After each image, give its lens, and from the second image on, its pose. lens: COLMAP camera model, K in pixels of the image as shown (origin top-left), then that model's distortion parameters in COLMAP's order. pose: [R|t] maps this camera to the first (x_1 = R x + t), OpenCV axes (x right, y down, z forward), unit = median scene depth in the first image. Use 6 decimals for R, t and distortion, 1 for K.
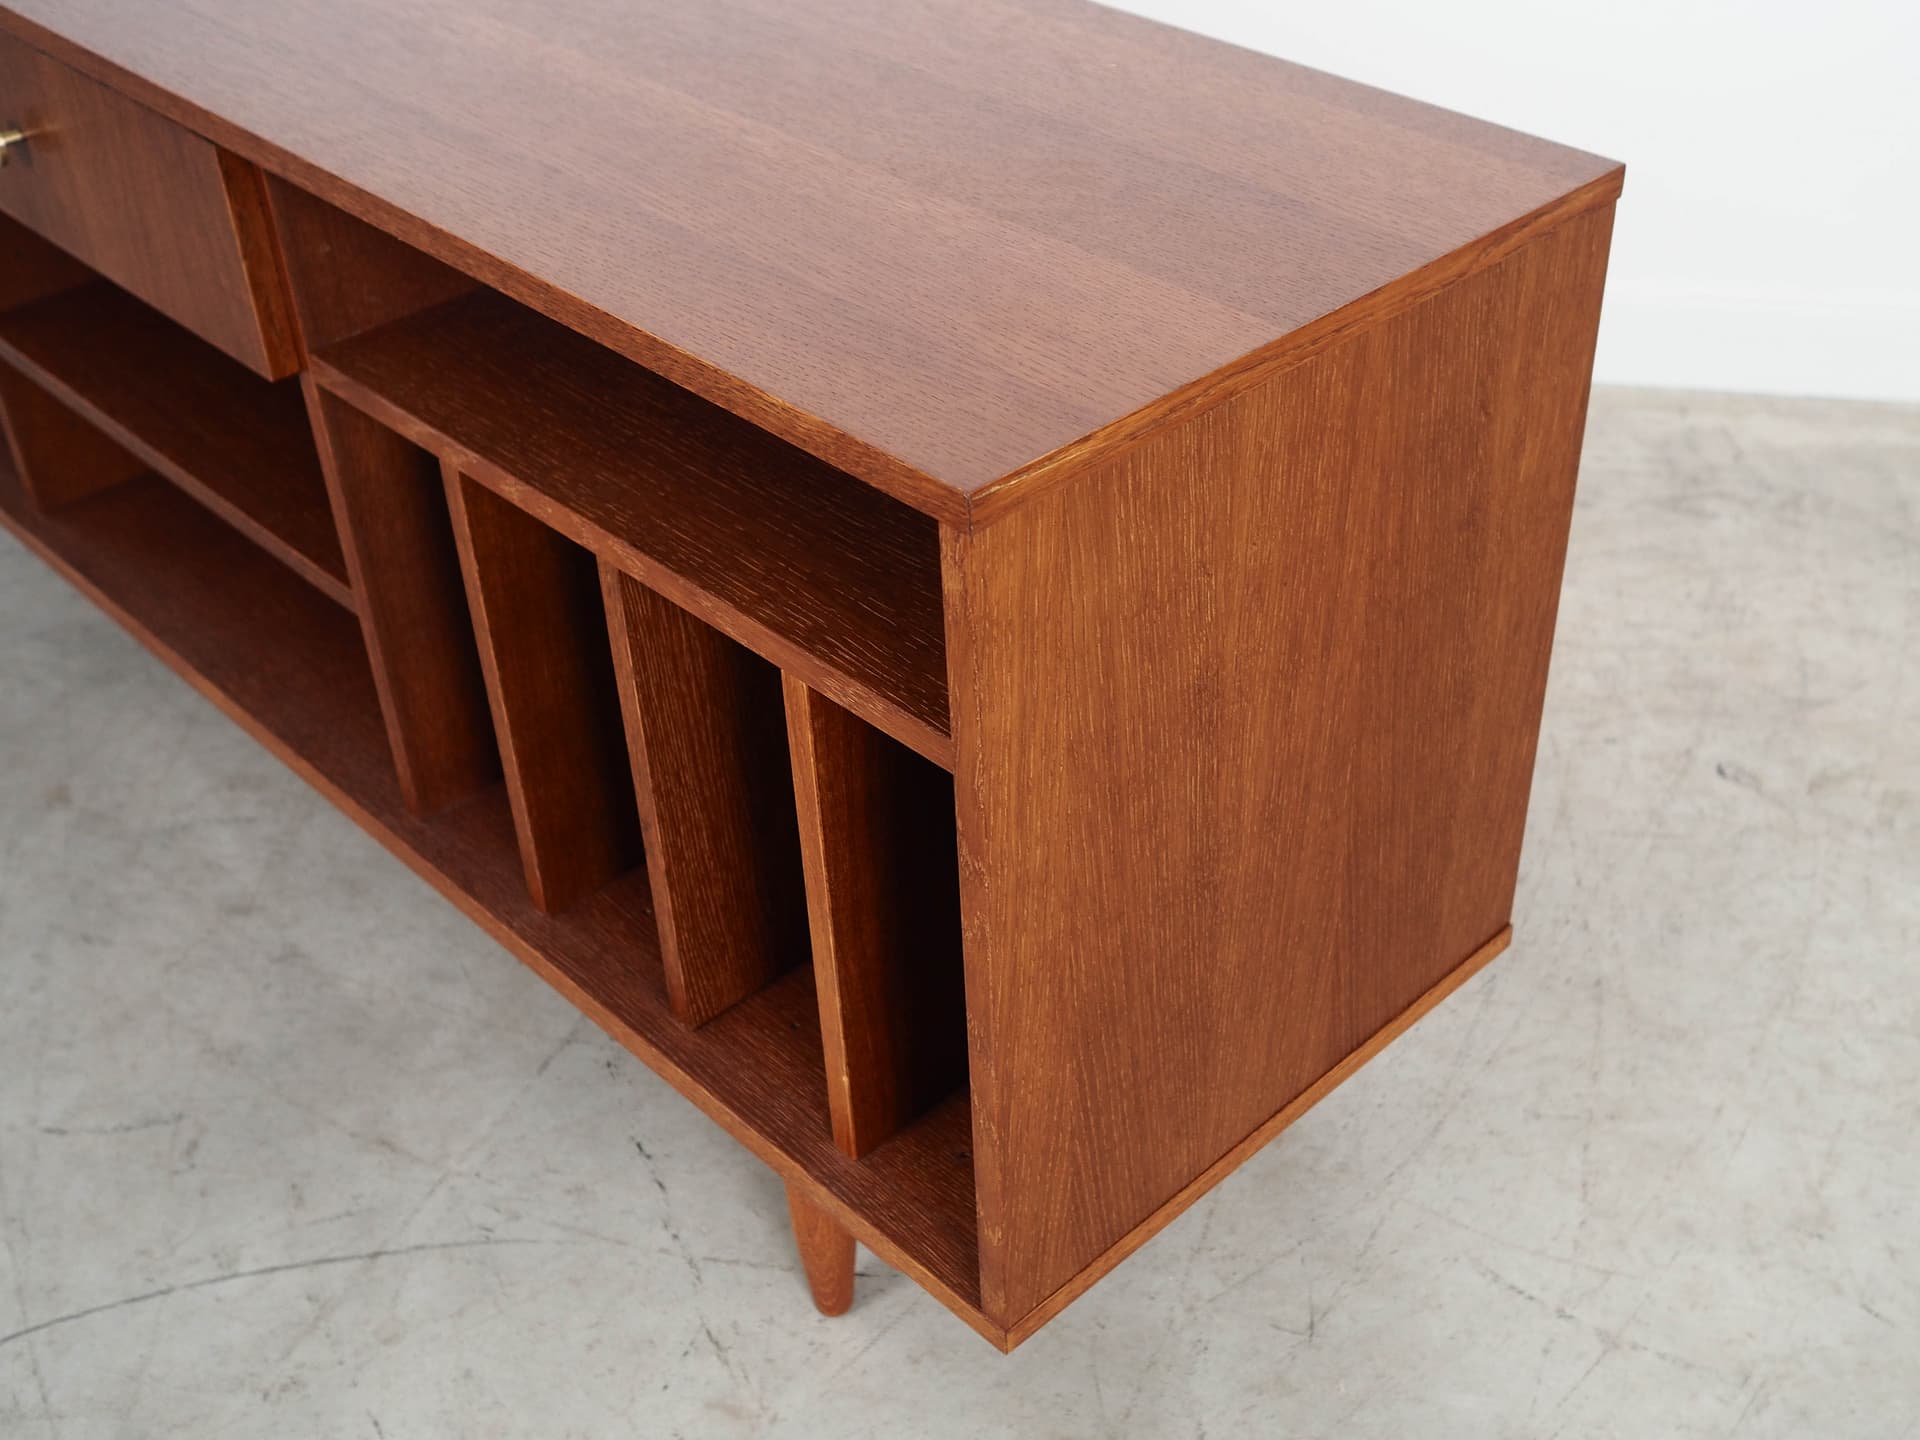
lens RADIAL K [[2209.7, 0, 1067.1], [0, 2209.7, 775.7], [0, 0, 1]] dist [-0.013661, 0.000000]
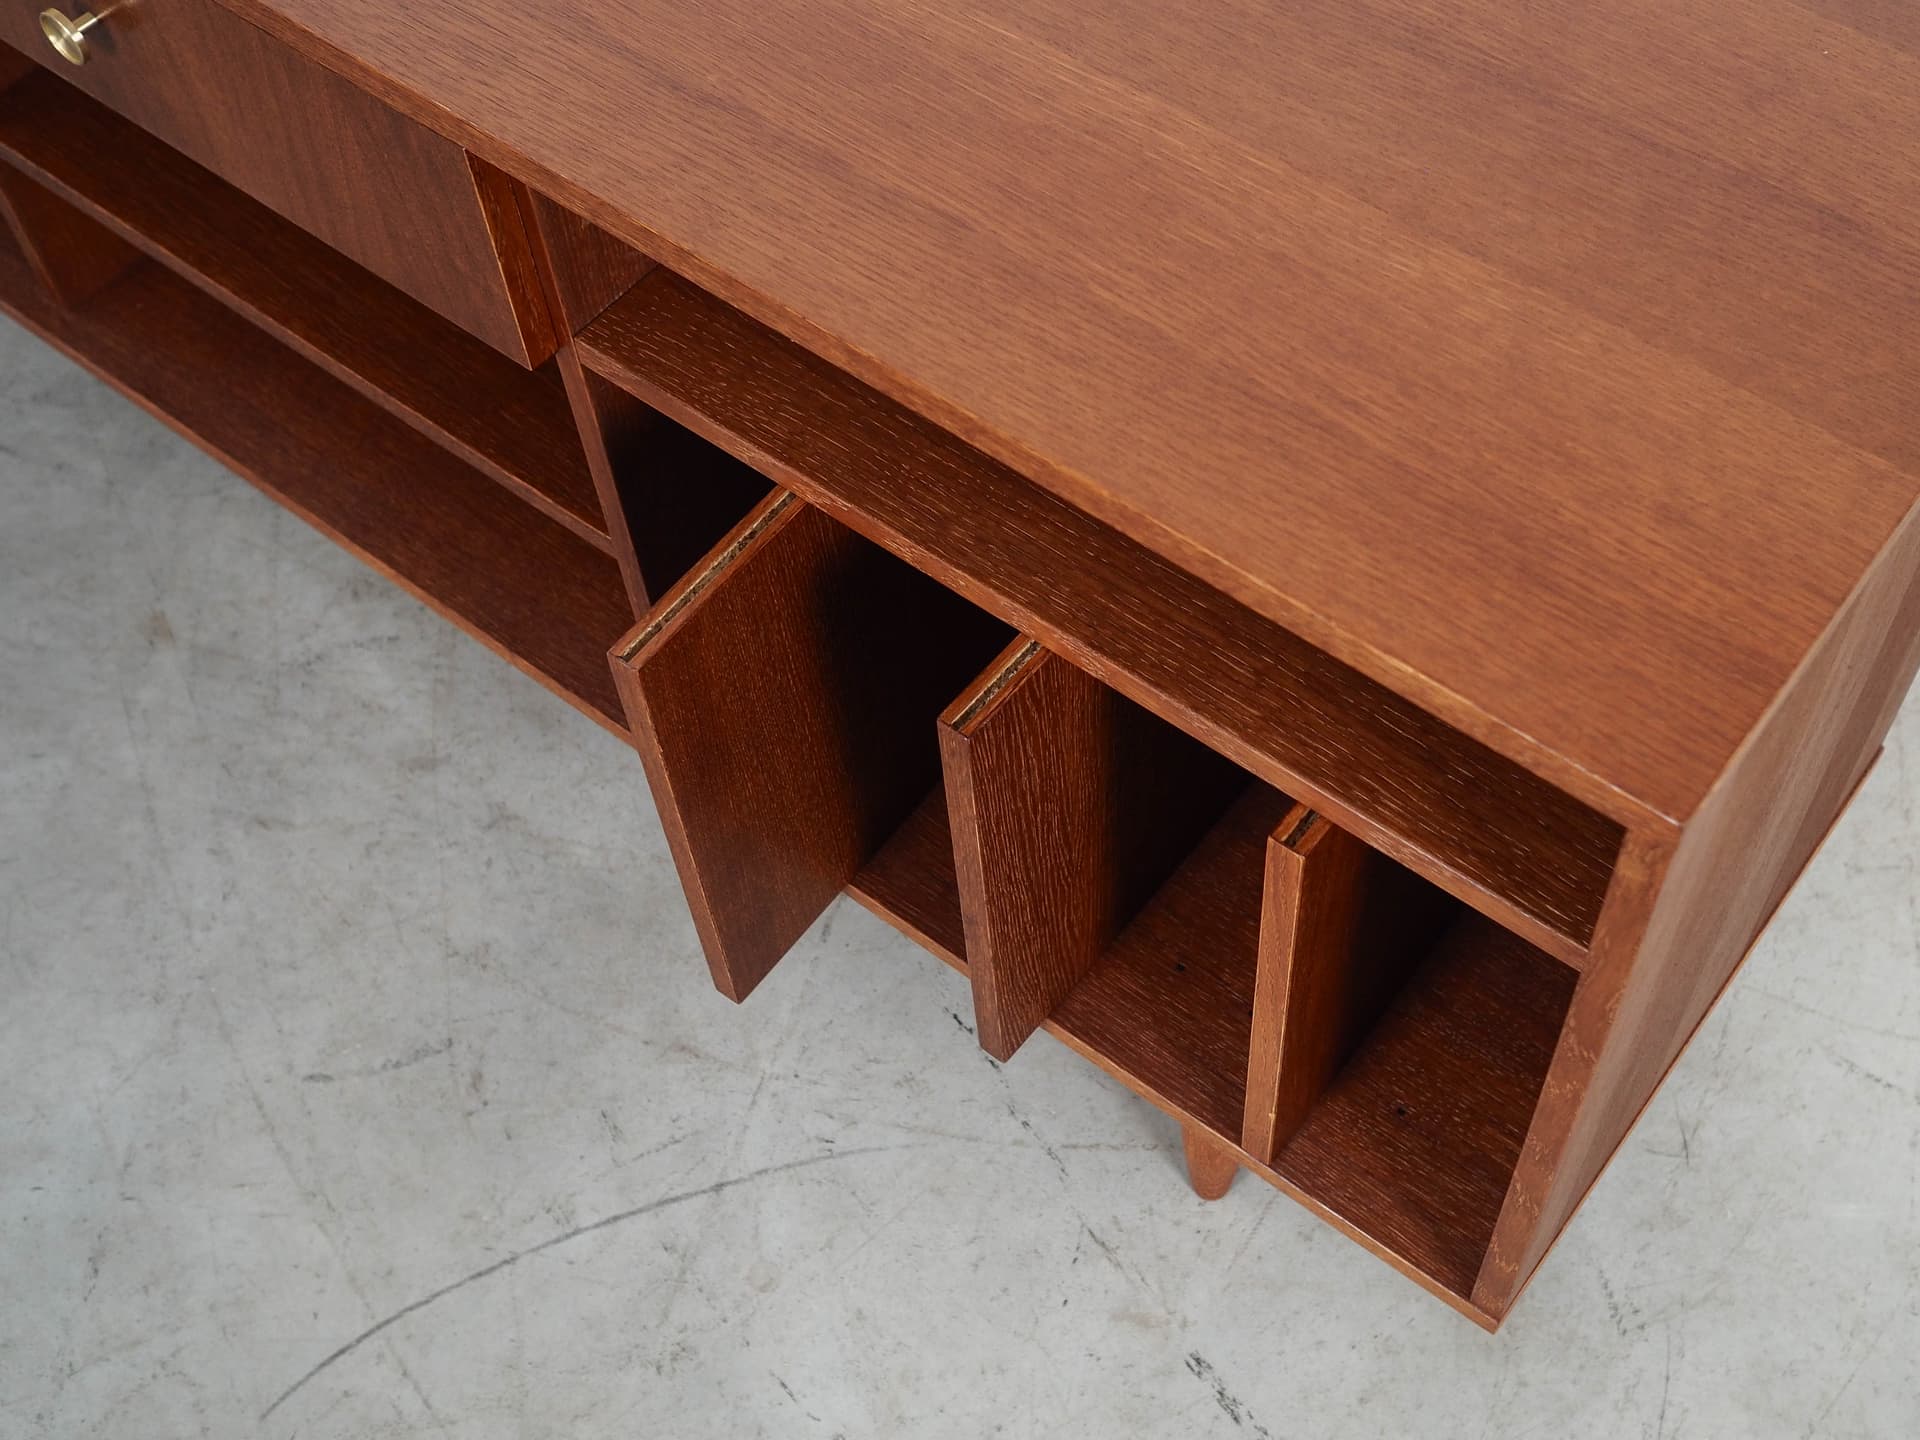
lens RADIAL K [[2350.4, 0, 1174.8], [0, 2350.4, 706.8], [0, 0, 1]] dist [-0.023156, 0.000000]
pose [[0.988802, -0.111212, 0.099508, -0.202374], [0.075044, 0.946920, 0.312586, -0.290083], [-0.128990, -0.301619, 0.944663, 0.081091]]
